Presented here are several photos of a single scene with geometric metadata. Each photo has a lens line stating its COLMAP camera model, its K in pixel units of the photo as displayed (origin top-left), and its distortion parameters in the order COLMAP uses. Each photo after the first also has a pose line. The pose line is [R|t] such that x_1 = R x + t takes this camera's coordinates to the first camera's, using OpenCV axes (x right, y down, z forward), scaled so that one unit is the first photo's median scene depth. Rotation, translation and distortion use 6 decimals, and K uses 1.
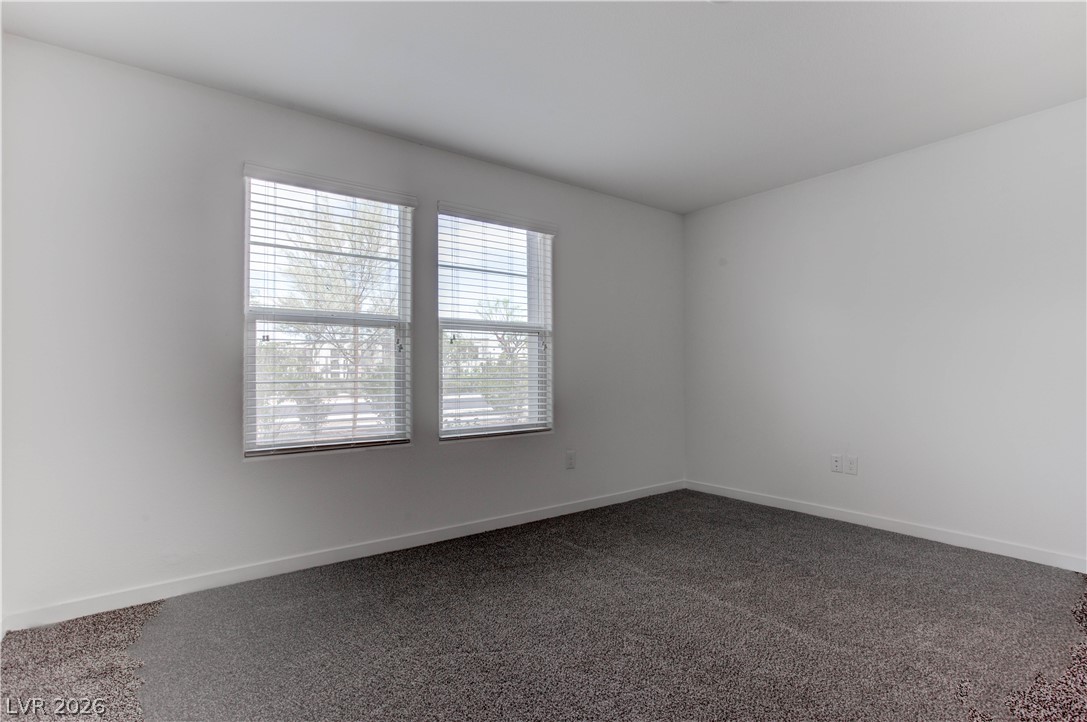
lens RADIAL K [[525.2, 0, 549.9], [0, 525.2, 364.3], [0, 0, 1]] dist [-0.052172, 0.033901]
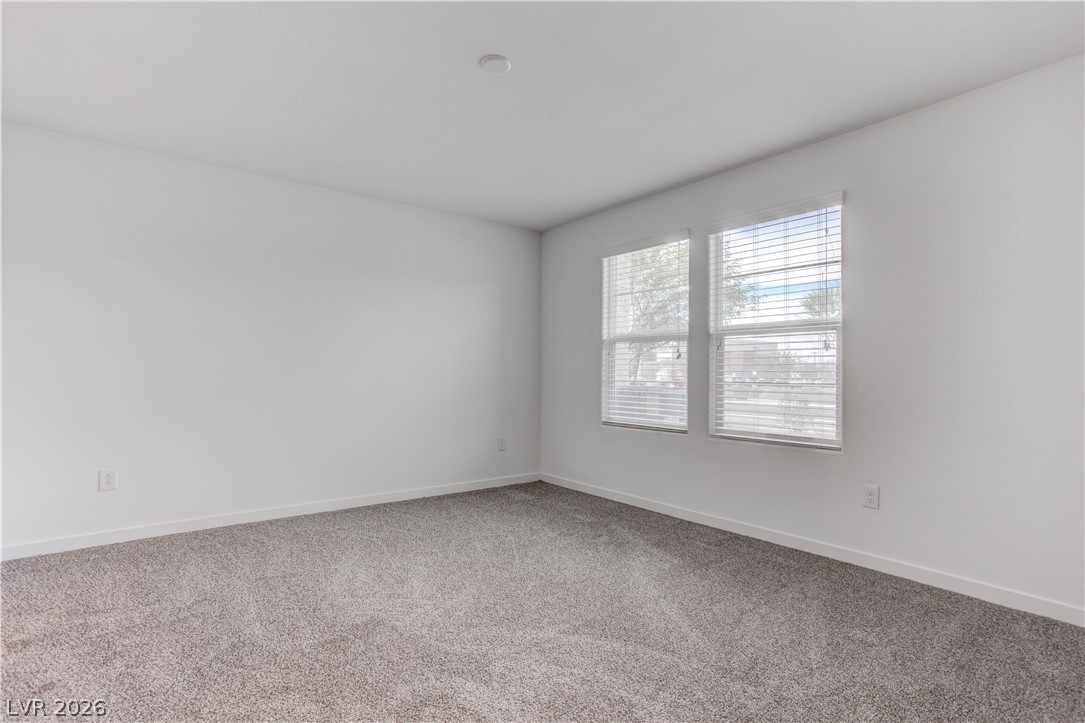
lens RADIAL K [[524.3, 0, 548.9], [0, 524.3, 364.8], [0, 0, 1]] dist [-0.052172, 0.033901]
pose [[0.029559, -0.020038, -0.999362, 0.822285], [-0.002028, 0.999796, -0.020107, 0.013780], [0.999561, 0.002621, 0.029512, 0.565912]]
